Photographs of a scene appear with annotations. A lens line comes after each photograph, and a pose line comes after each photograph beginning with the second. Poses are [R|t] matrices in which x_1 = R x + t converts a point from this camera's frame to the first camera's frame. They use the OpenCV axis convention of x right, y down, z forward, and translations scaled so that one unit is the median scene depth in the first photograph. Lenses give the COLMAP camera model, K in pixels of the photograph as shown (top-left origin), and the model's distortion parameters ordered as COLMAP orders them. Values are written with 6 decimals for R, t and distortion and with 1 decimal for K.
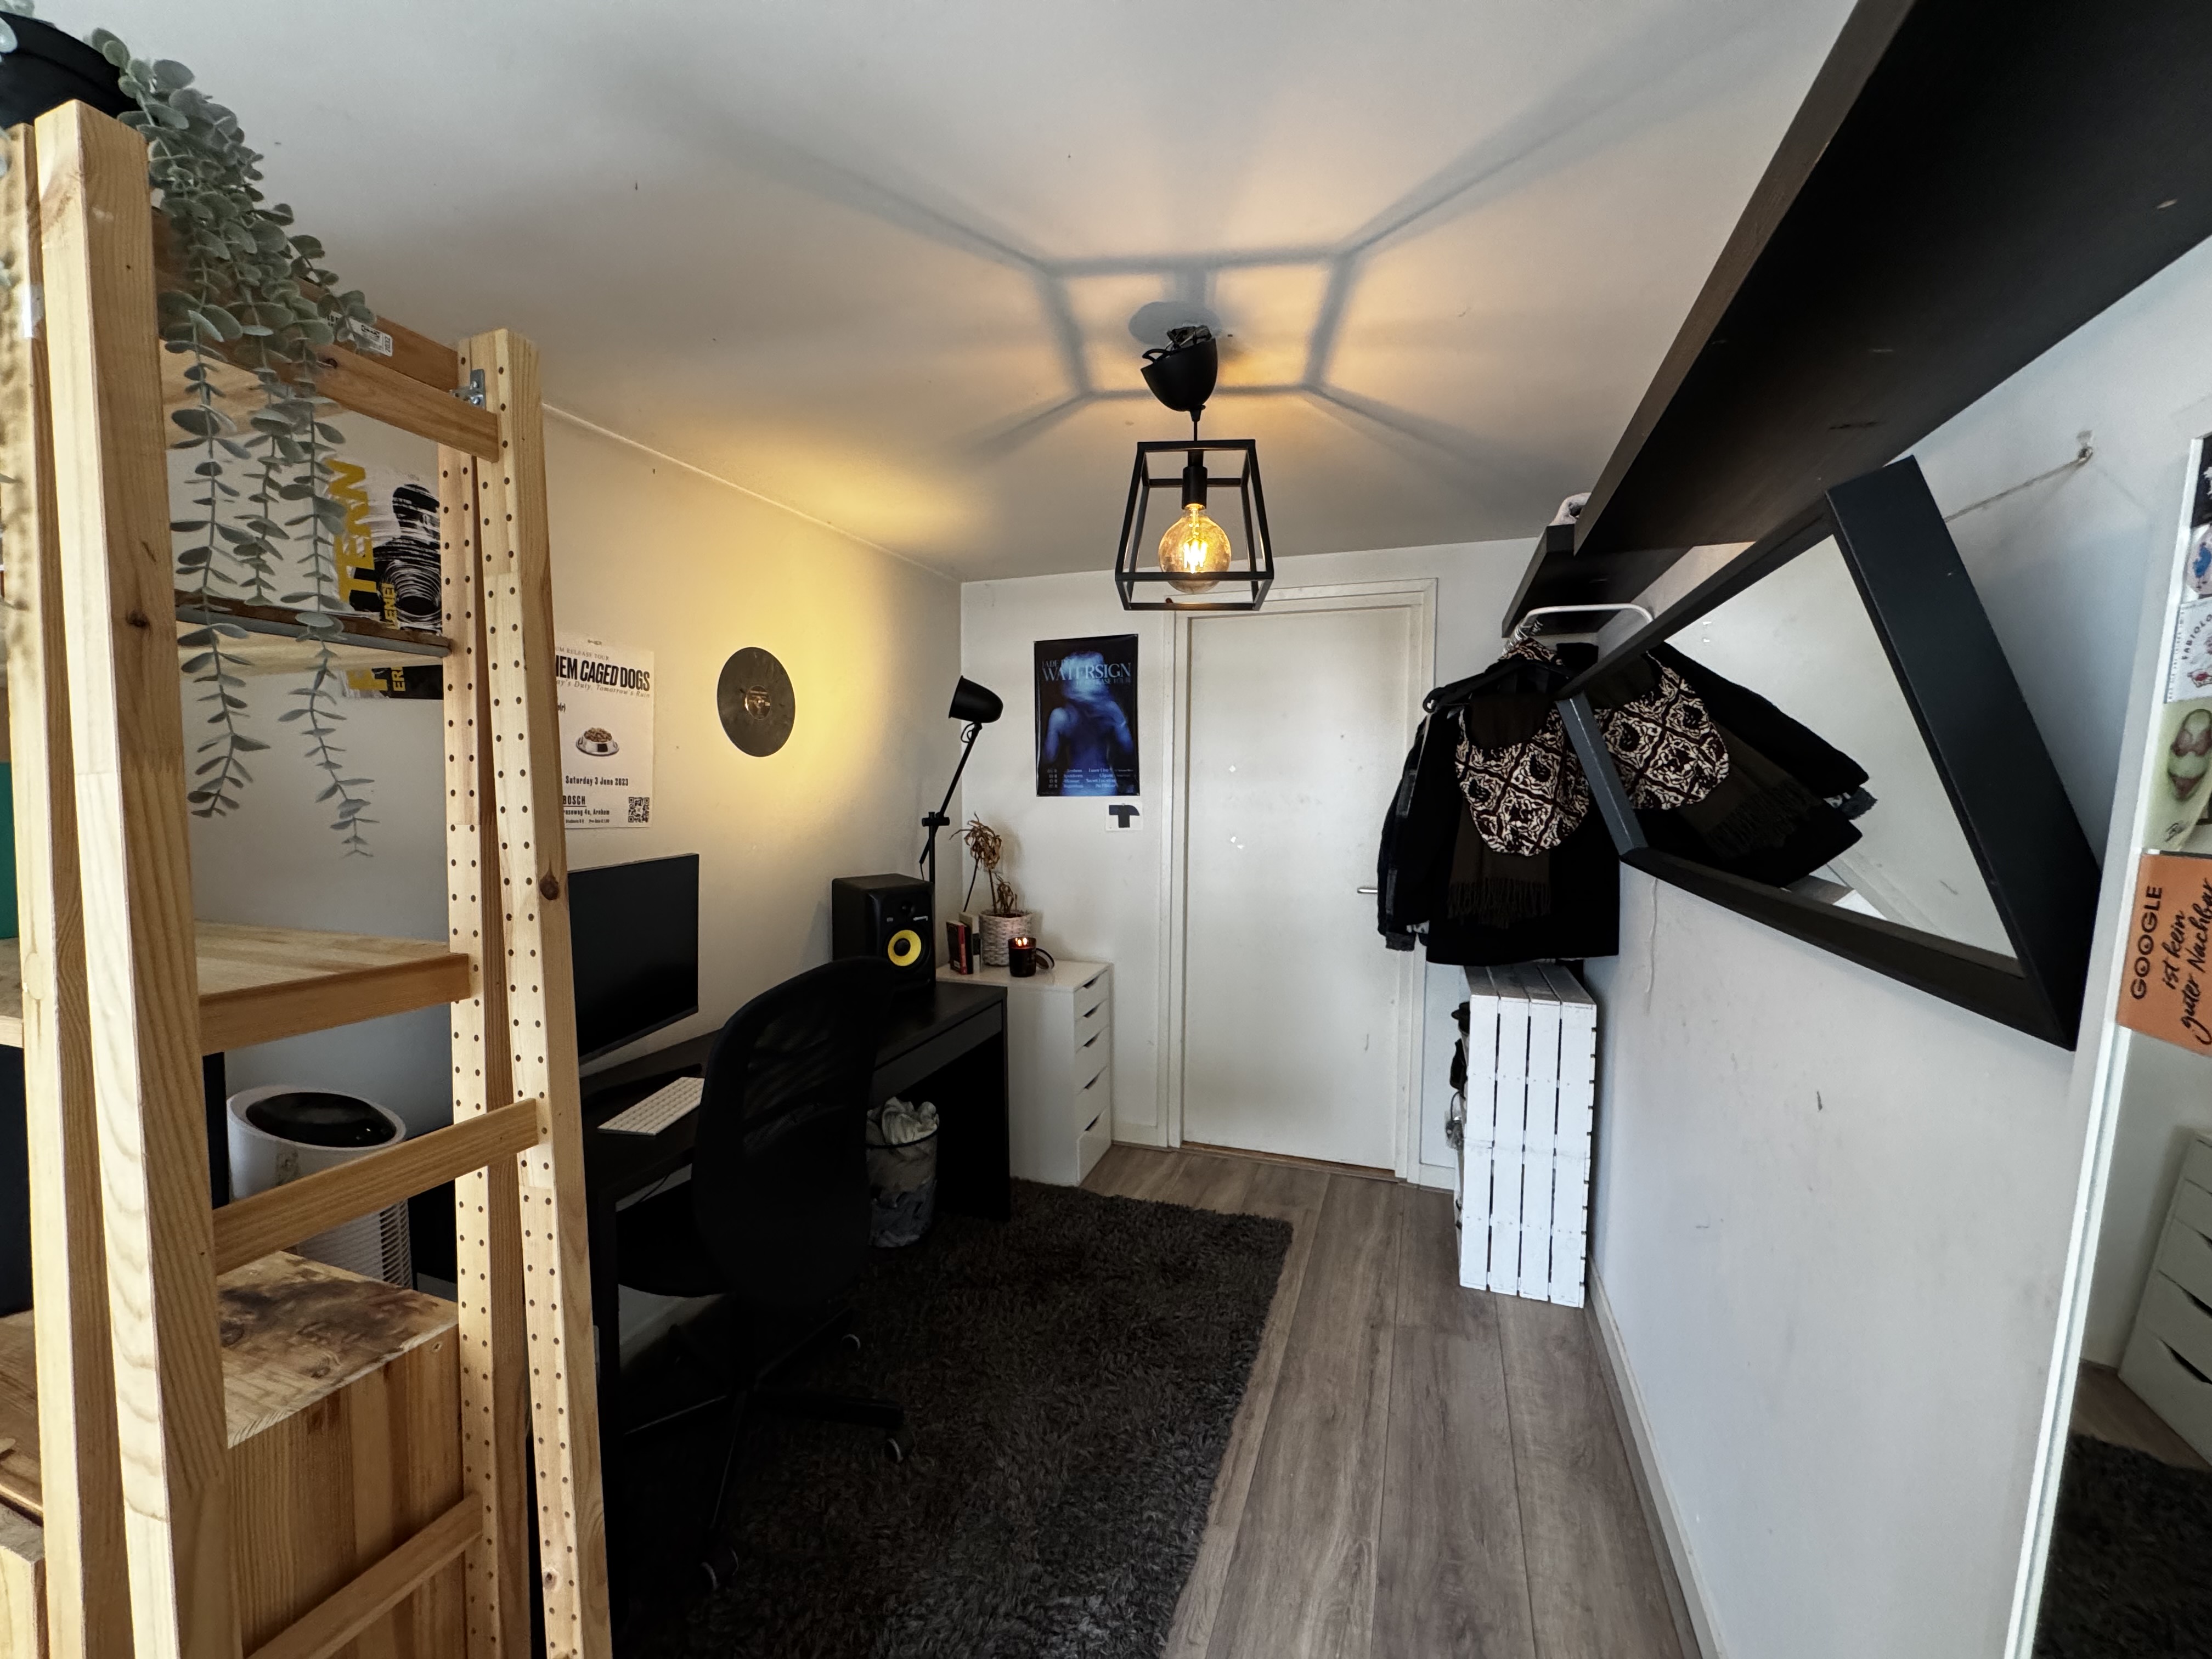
lens RADIAL K [[882.9, 0, 1101.9], [0, 882.9, 833.4], [0, 0, 1]] dist [-0.001326, -0.000087]
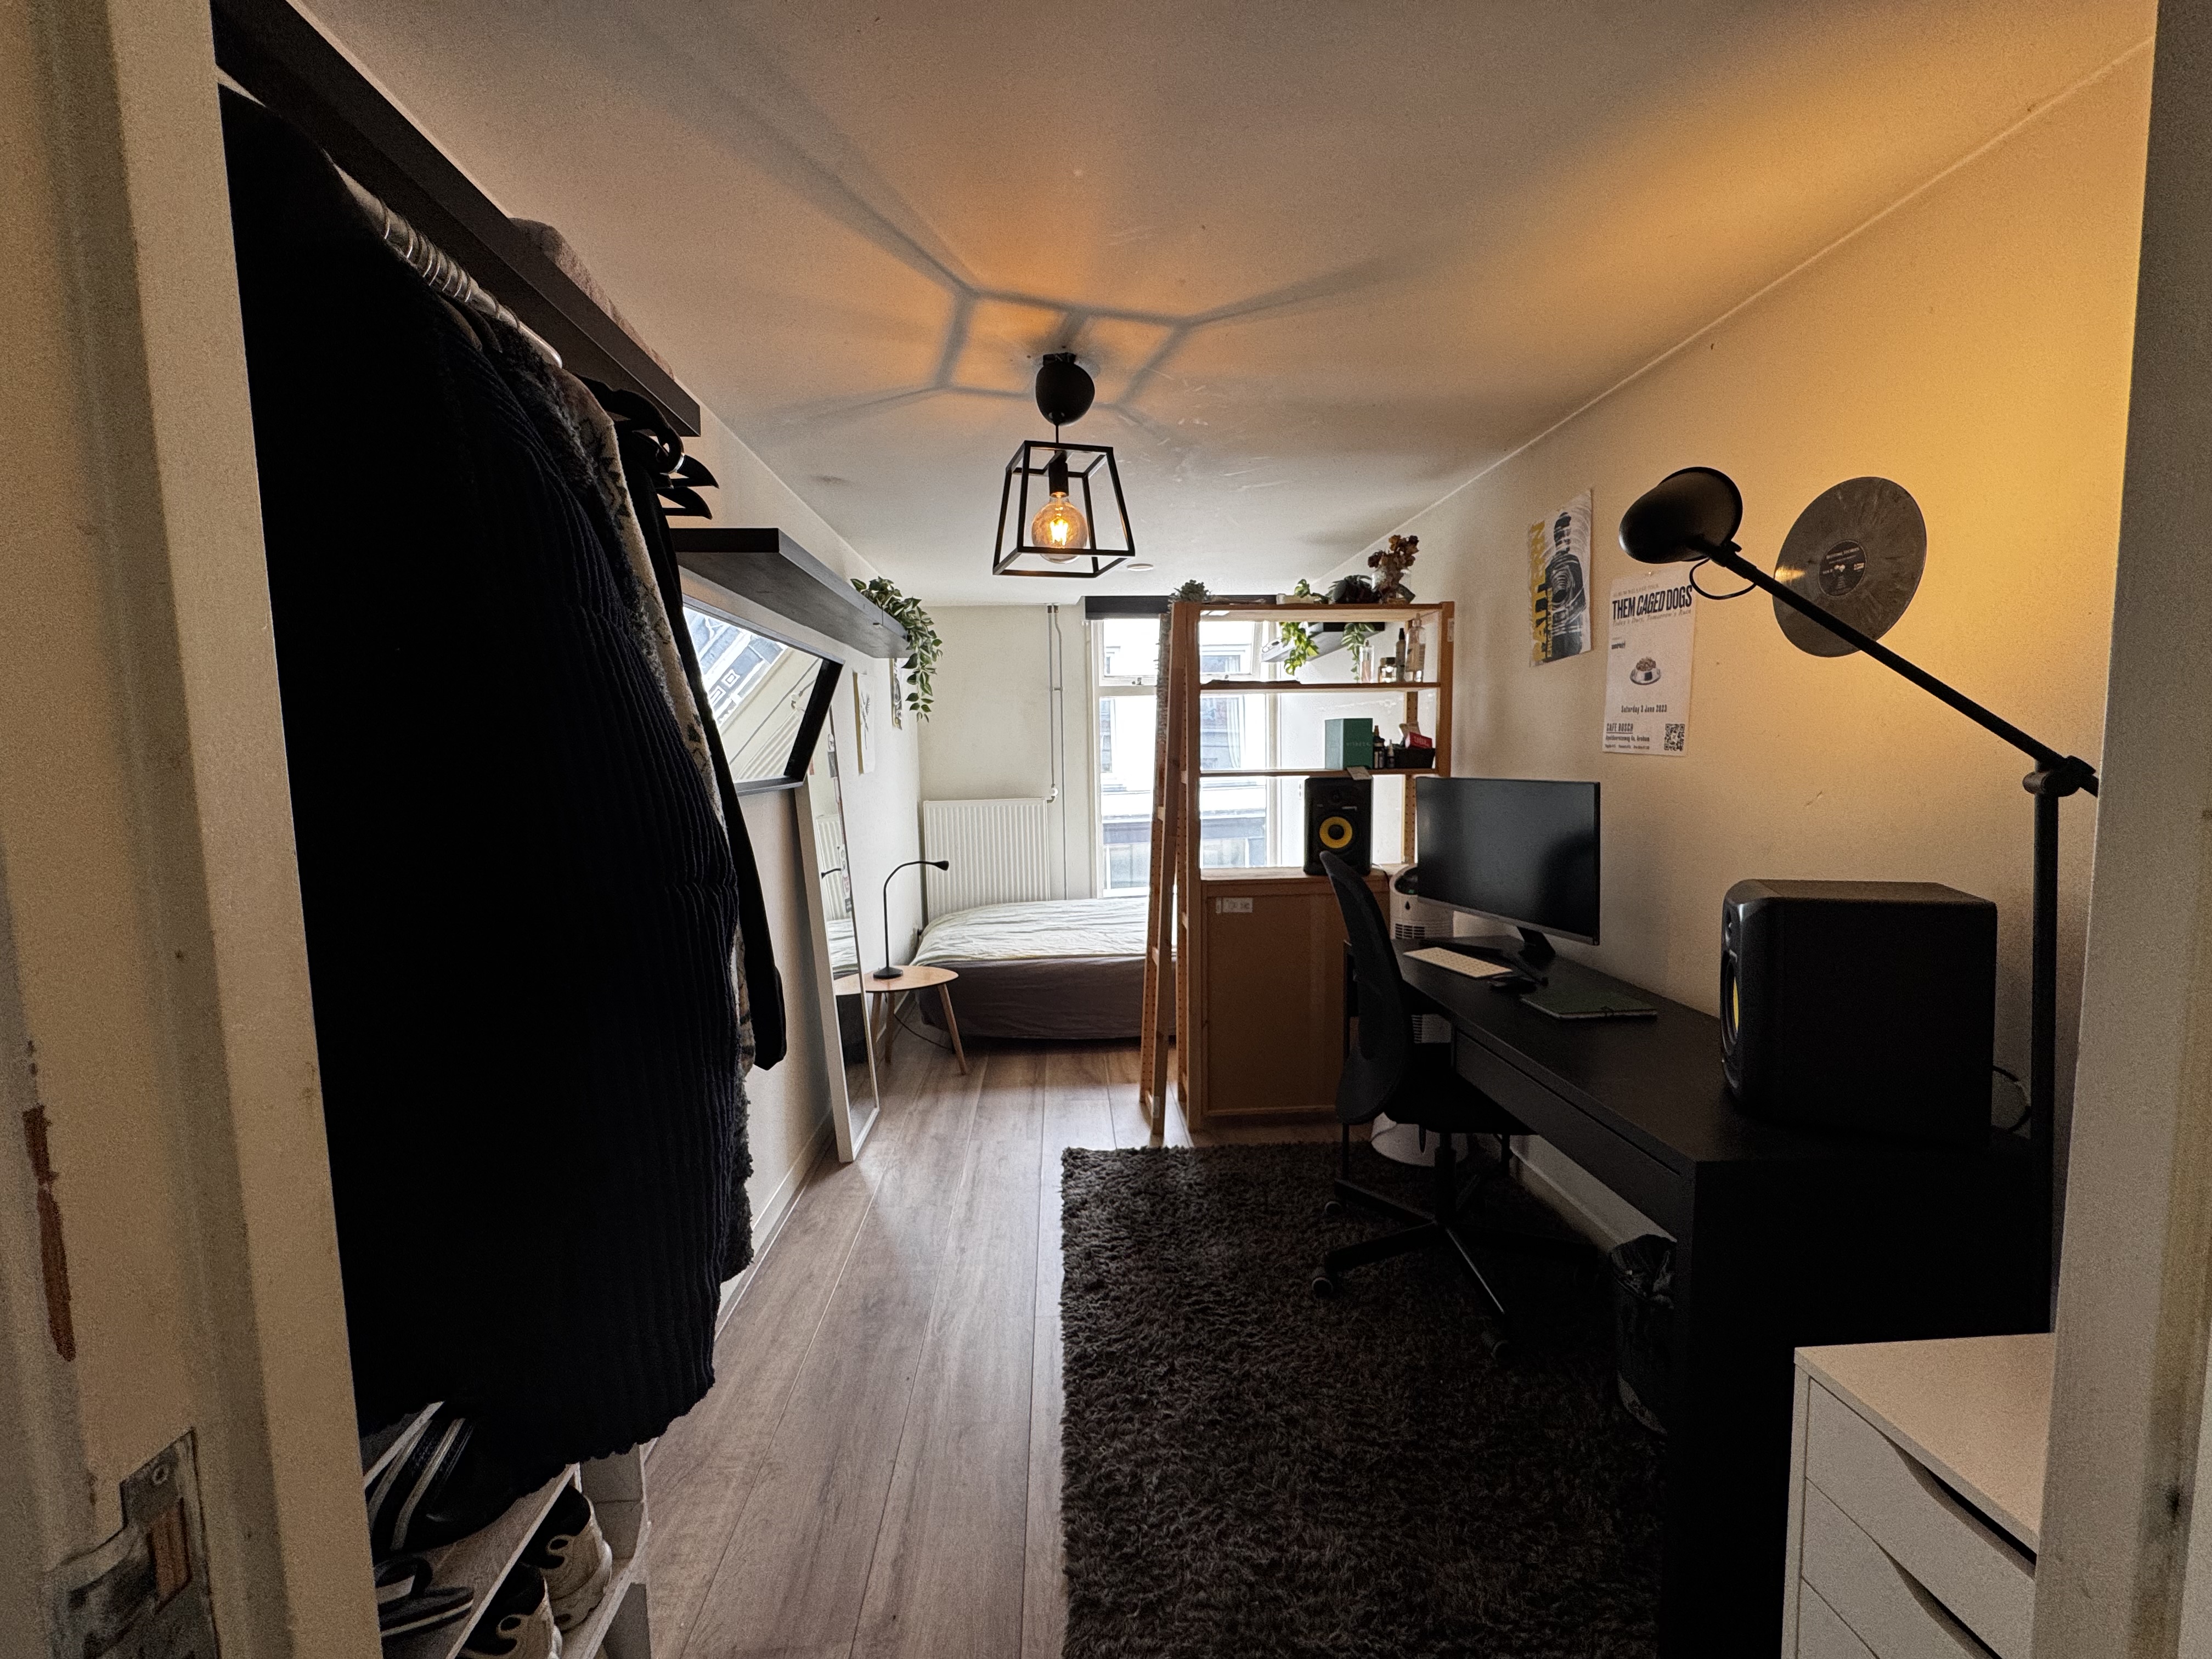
lens RADIAL K [[882.9, 0, 1107.2], [0, 882.9, 828.0], [0, 0, 1]] dist [-0.001326, -0.000087]
pose [[-0.915122, 0.047344, -0.400388, 0.449910], [-0.010847, 0.989831, 0.141835, -0.063215], [0.403031, 0.134140, -0.905302, 1.766546]]
